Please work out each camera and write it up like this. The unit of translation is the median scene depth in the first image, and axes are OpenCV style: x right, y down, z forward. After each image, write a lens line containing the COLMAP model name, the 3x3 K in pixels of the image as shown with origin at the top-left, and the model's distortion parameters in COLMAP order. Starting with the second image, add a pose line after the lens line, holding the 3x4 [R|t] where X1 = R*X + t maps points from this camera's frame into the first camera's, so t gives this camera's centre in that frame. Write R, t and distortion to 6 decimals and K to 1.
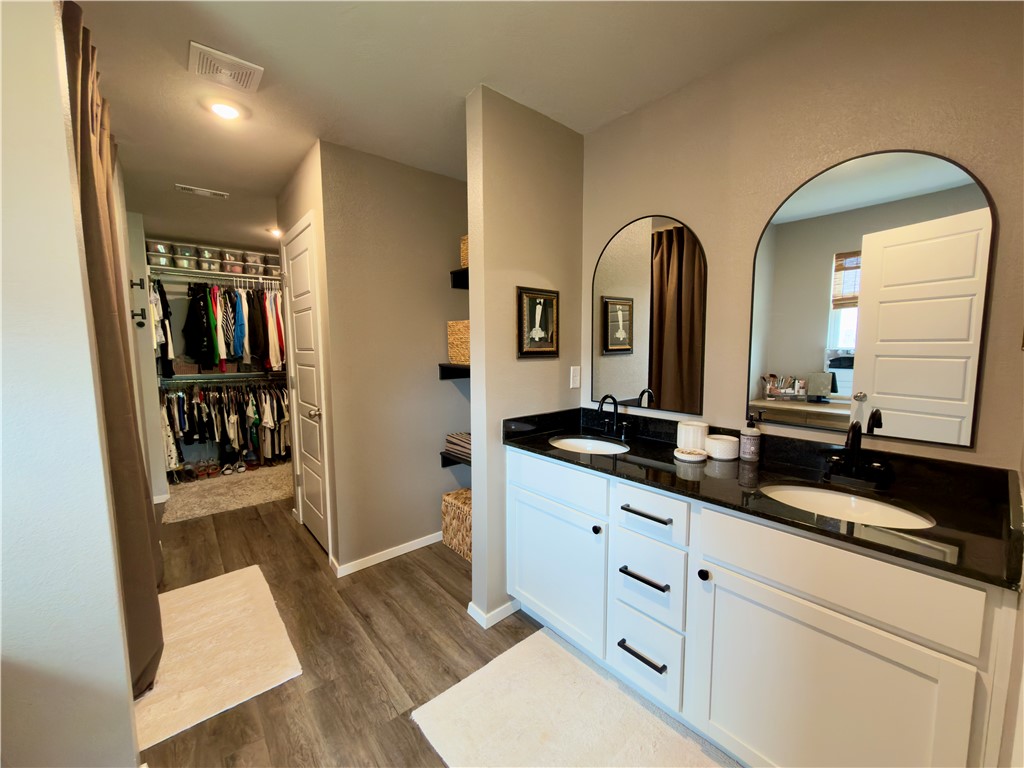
lens RADIAL K [[408.1, 0, 513.8], [0, 408.1, 378.0], [0, 0, 1]] dist [0.000997, -0.000227]
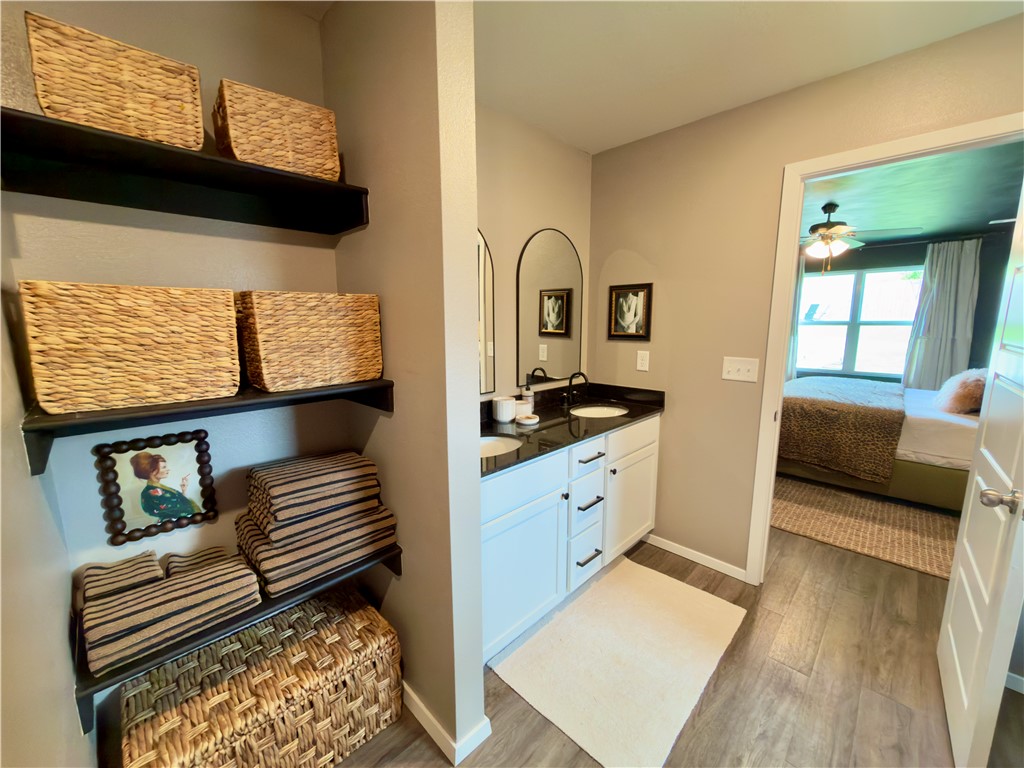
lens RADIAL K [[408.1, 0, 512.5], [0, 408.1, 383.4], [0, 0, 1]] dist [0.000997, -0.000227]
pose [[-0.088264, -0.150030, 0.984734, -0.881862], [0.115501, 0.980382, 0.159720, -0.127637], [-0.989378, 0.127835, -0.069204, 1.195505]]
